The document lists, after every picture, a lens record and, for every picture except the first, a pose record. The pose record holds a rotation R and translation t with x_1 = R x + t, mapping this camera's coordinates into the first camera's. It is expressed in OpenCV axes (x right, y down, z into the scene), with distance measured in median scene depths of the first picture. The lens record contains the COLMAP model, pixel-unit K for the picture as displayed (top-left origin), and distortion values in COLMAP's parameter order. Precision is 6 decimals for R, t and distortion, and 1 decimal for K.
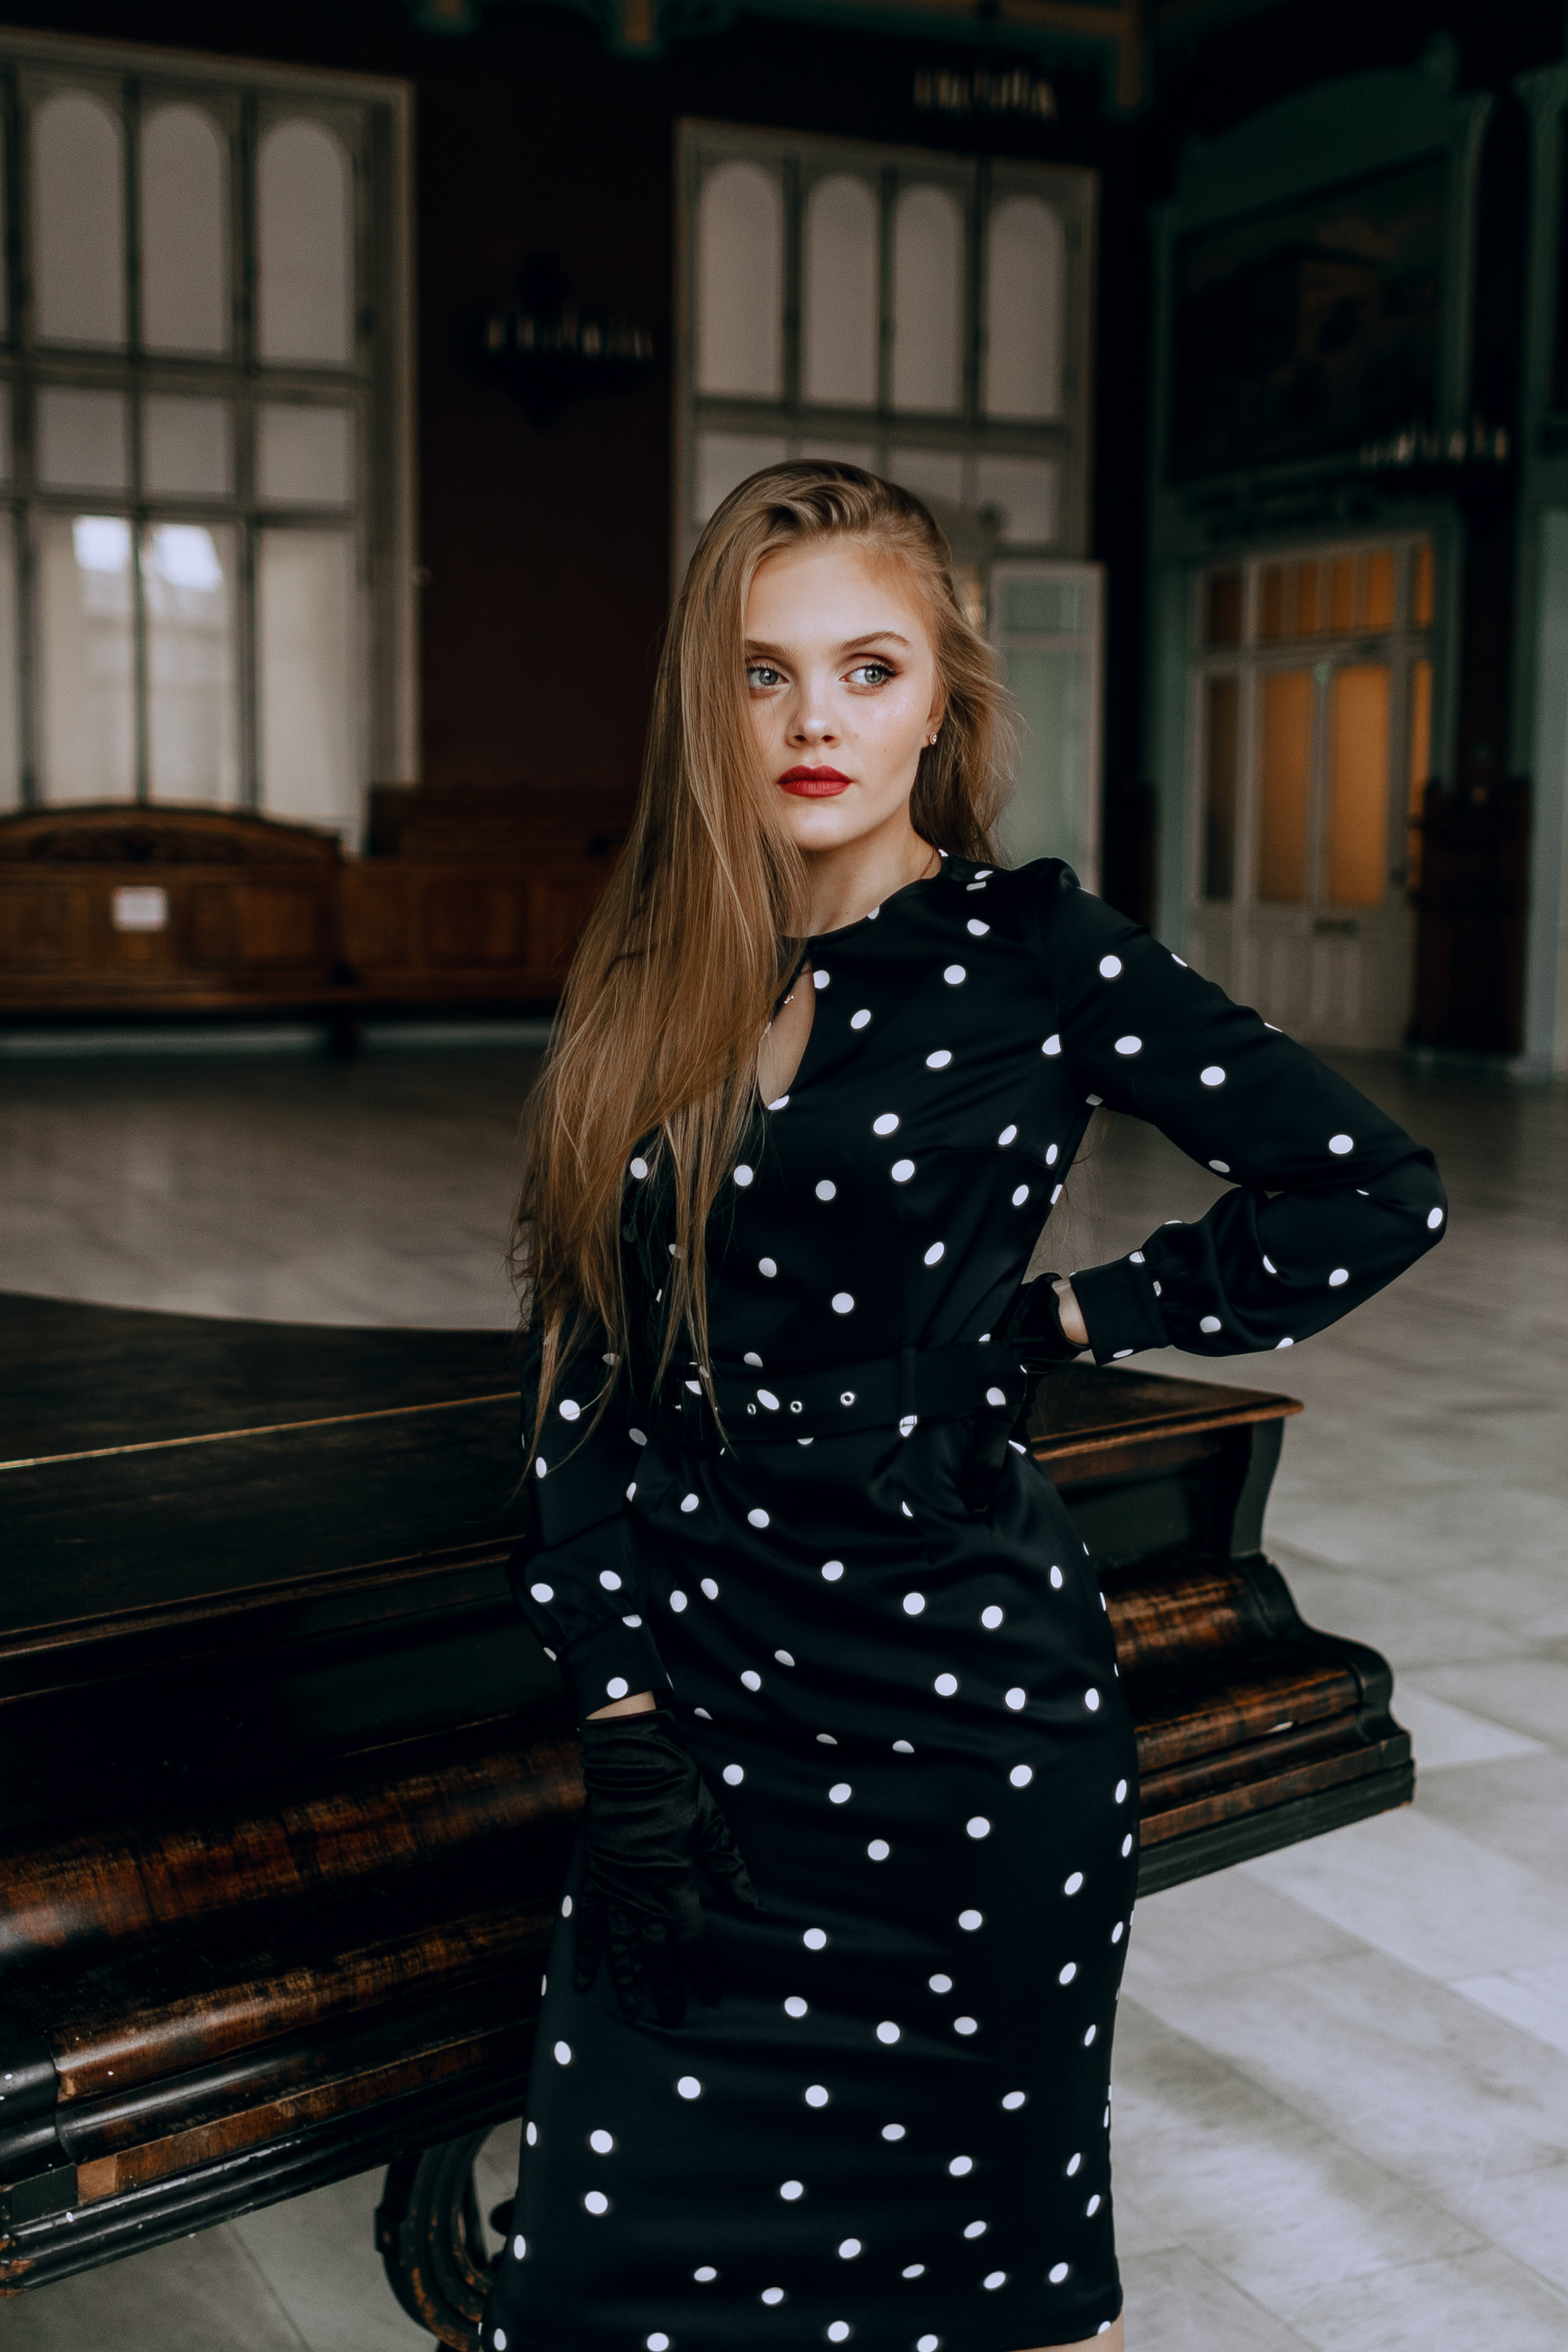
lens RADIAL K [[2870.8, 0, 784.0], [0, 2870.8, 1183.3], [0, 0, 1]] dist [0.039311, 0.000000]
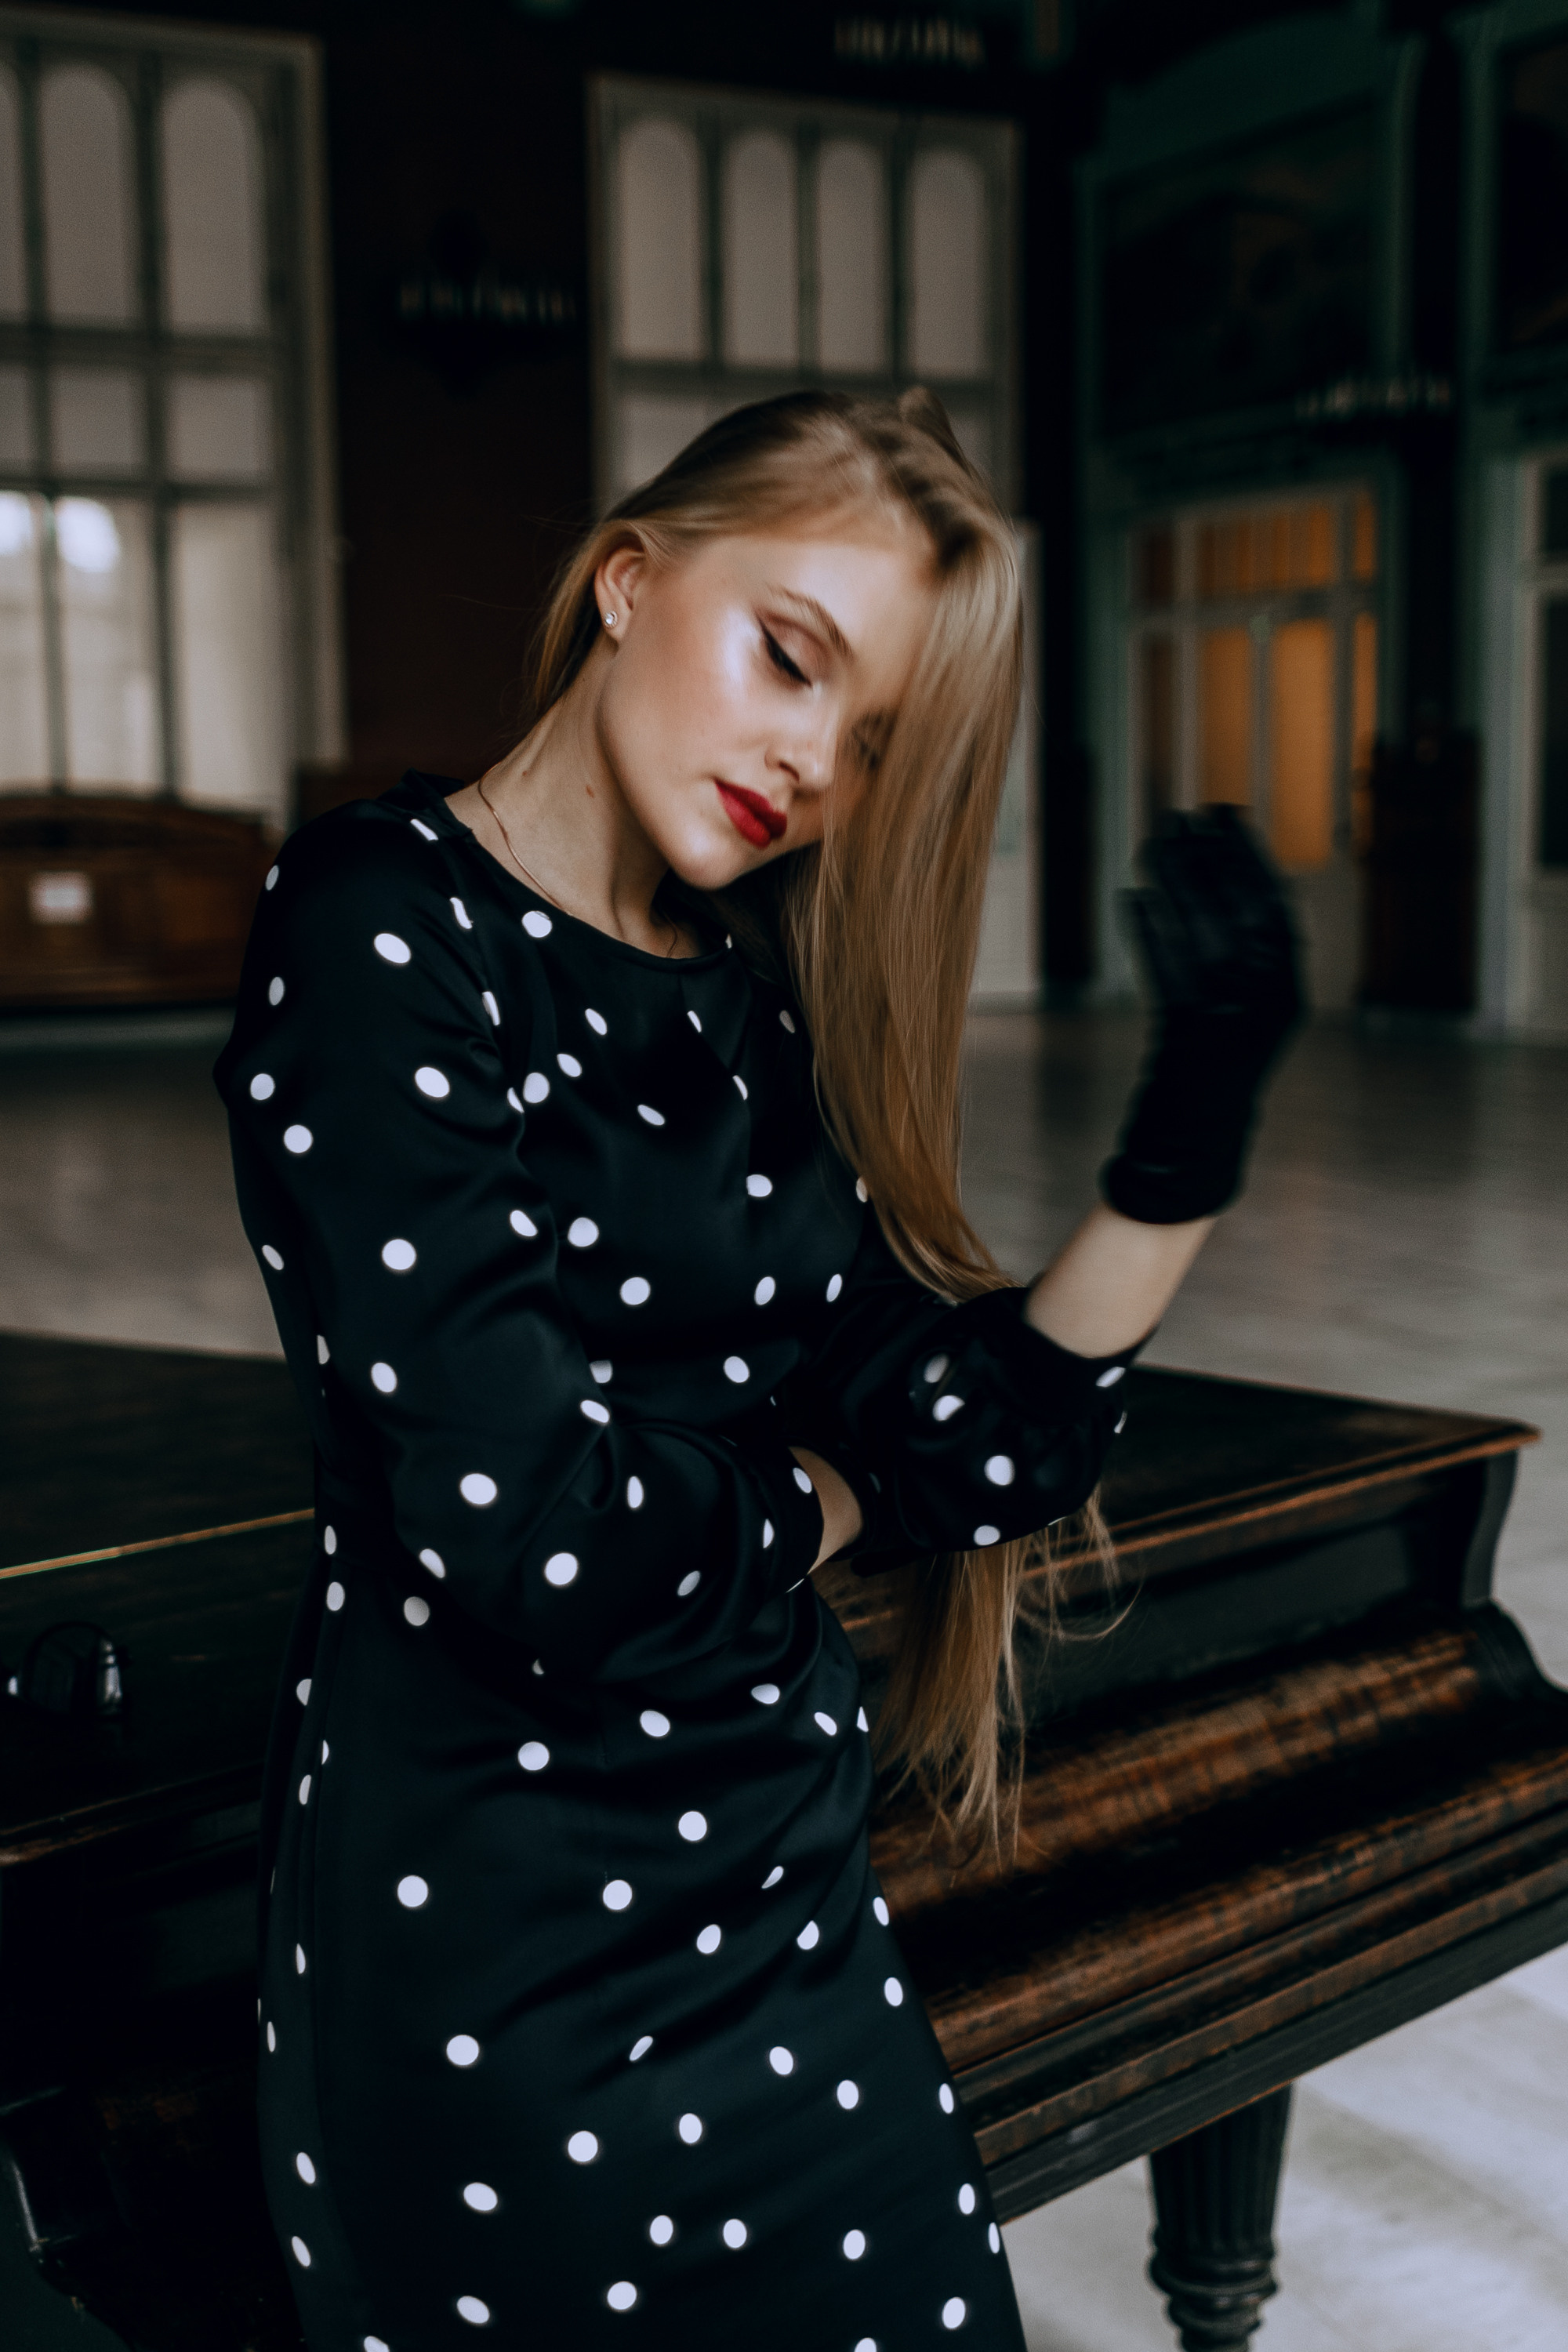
lens RADIAL K [[2870.8, 0, 774.9], [0, 2870.8, 1180.2], [0, 0, 1]] dist [0.039311, 0.000000]
pose [[0.999261, -0.025999, 0.028315, -0.012465], [0.025757, 0.999629, 0.008886, -0.002327], [-0.028536, -0.008150, 0.999560, 0.020071]]
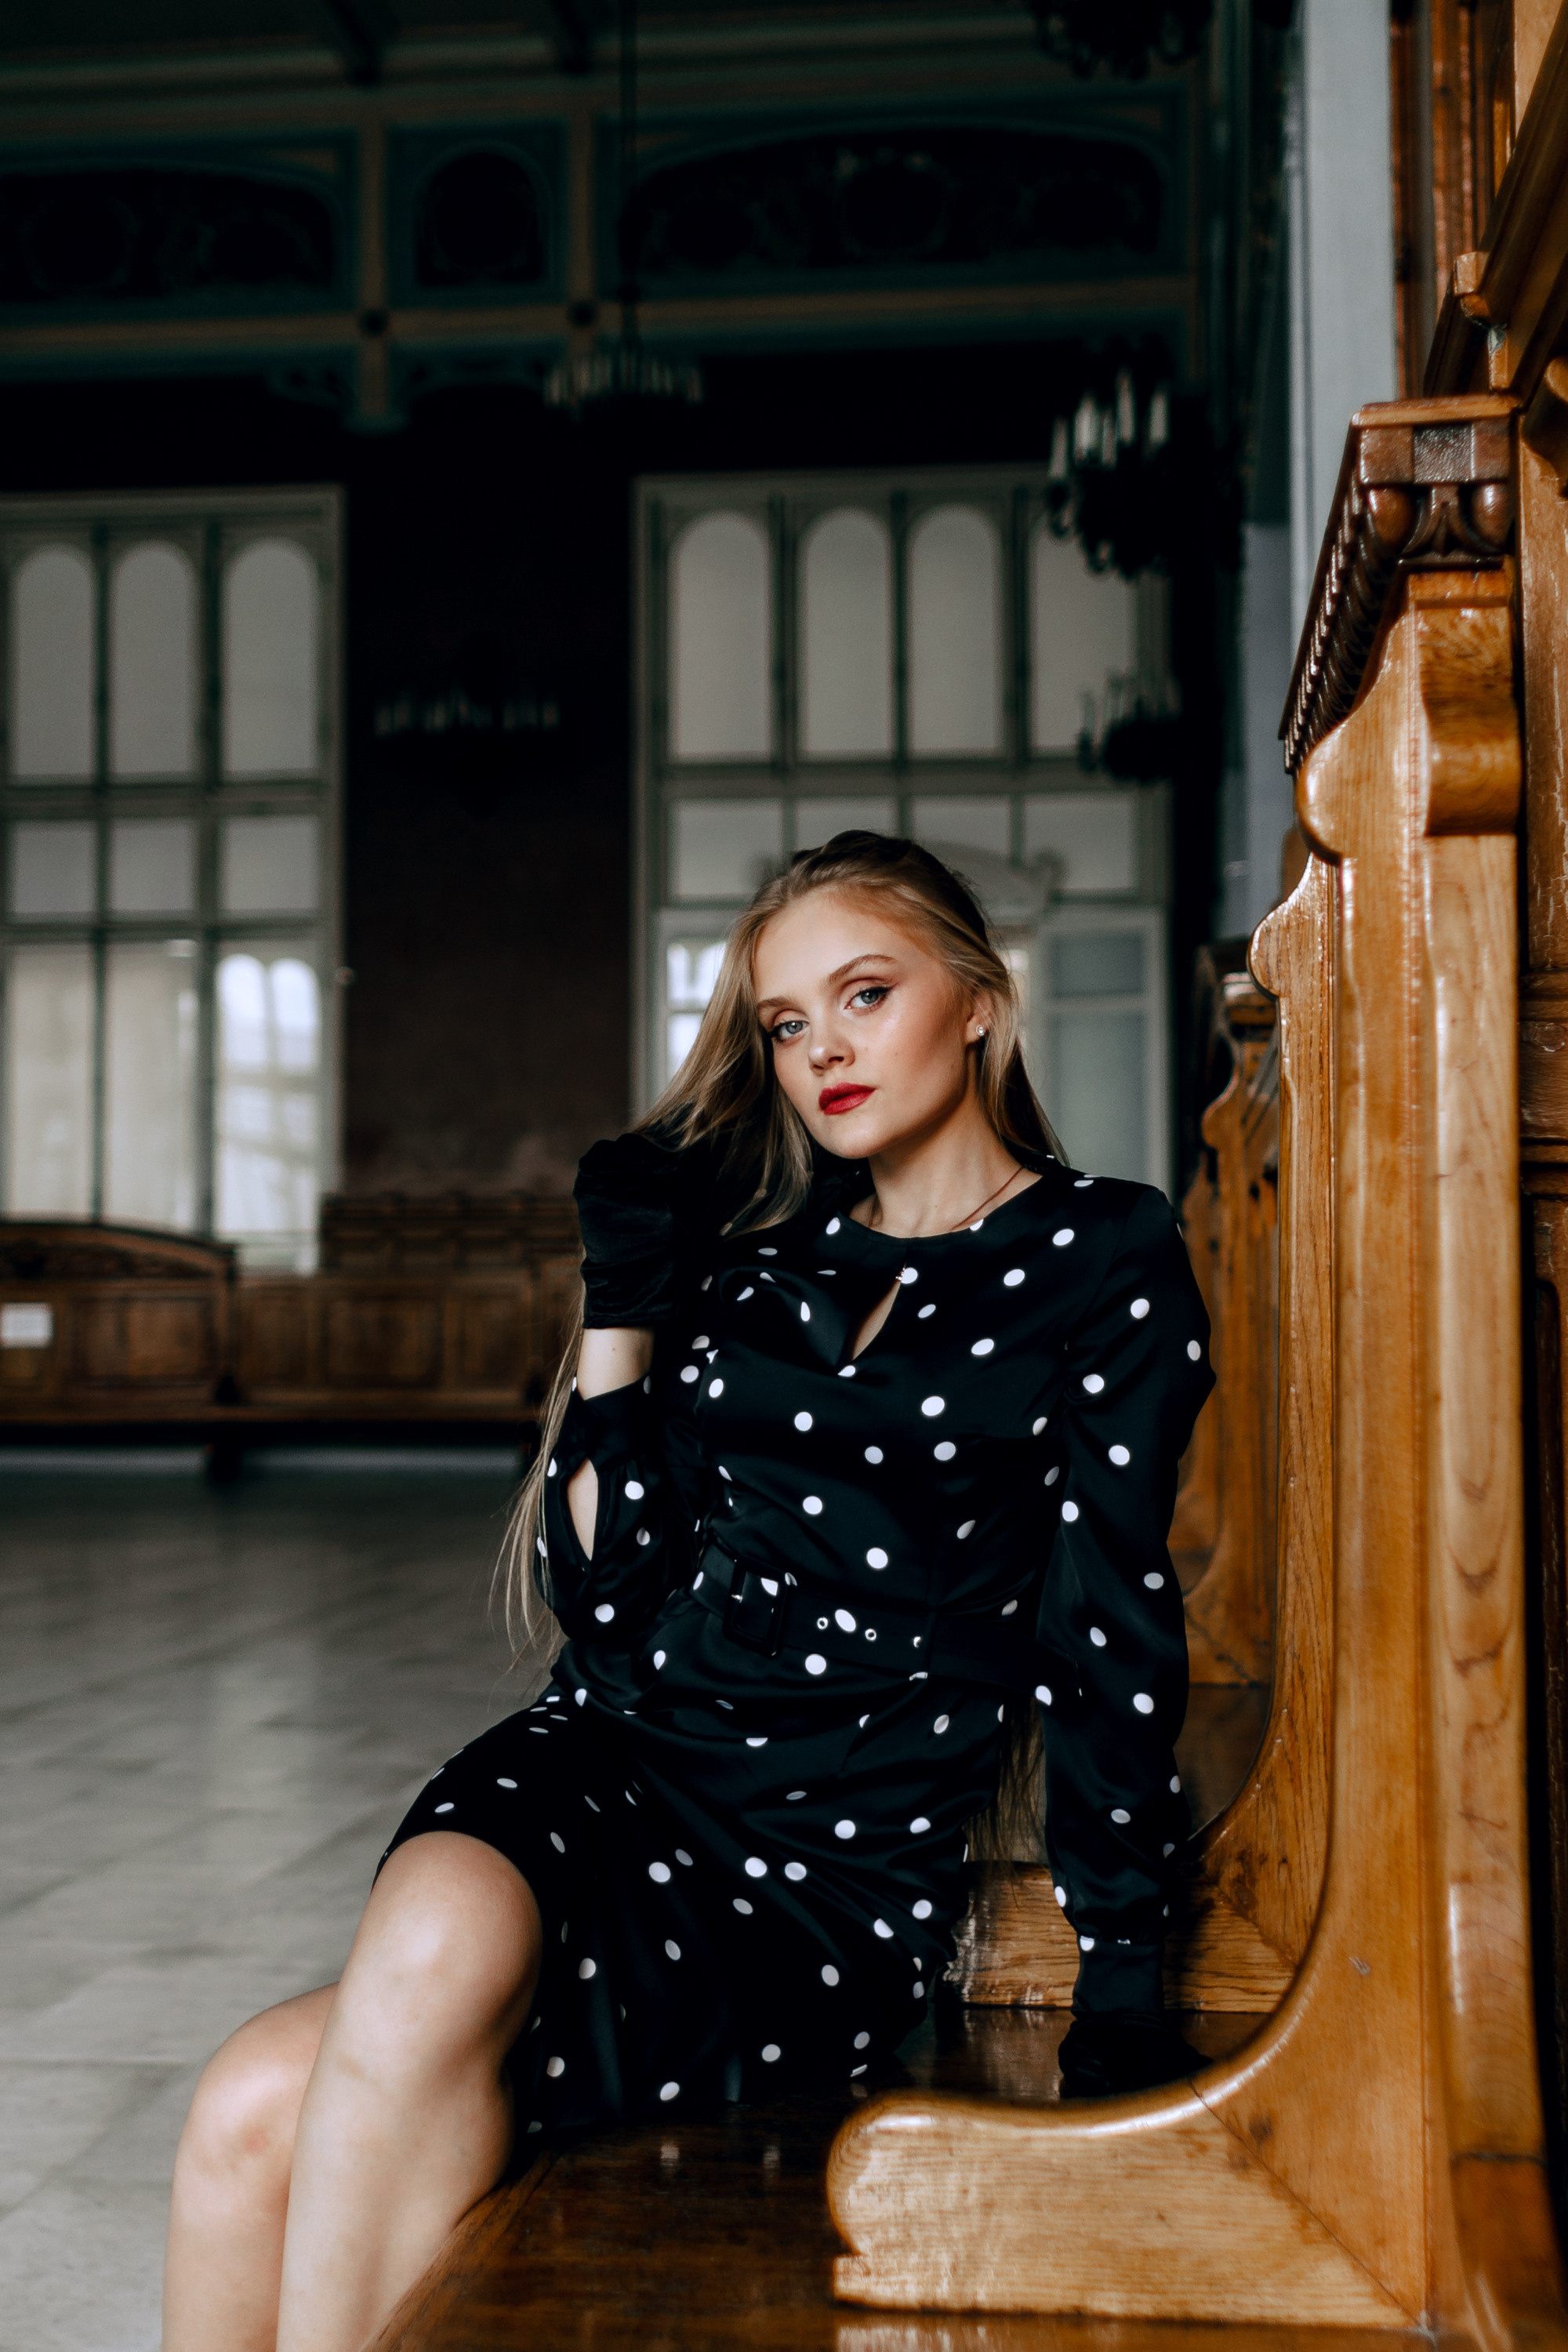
lens RADIAL K [[2980.7, 0, 781.3], [0, 2980.7, 1188.3], [0, 0, 1]] dist [0.027685, 0.000000]
pose [[0.844274, -0.027545, -0.535204, 0.528333], [-0.053250, 0.989424, -0.134922, -0.016574], [0.533260, 0.142410, 0.833878, 0.266324]]
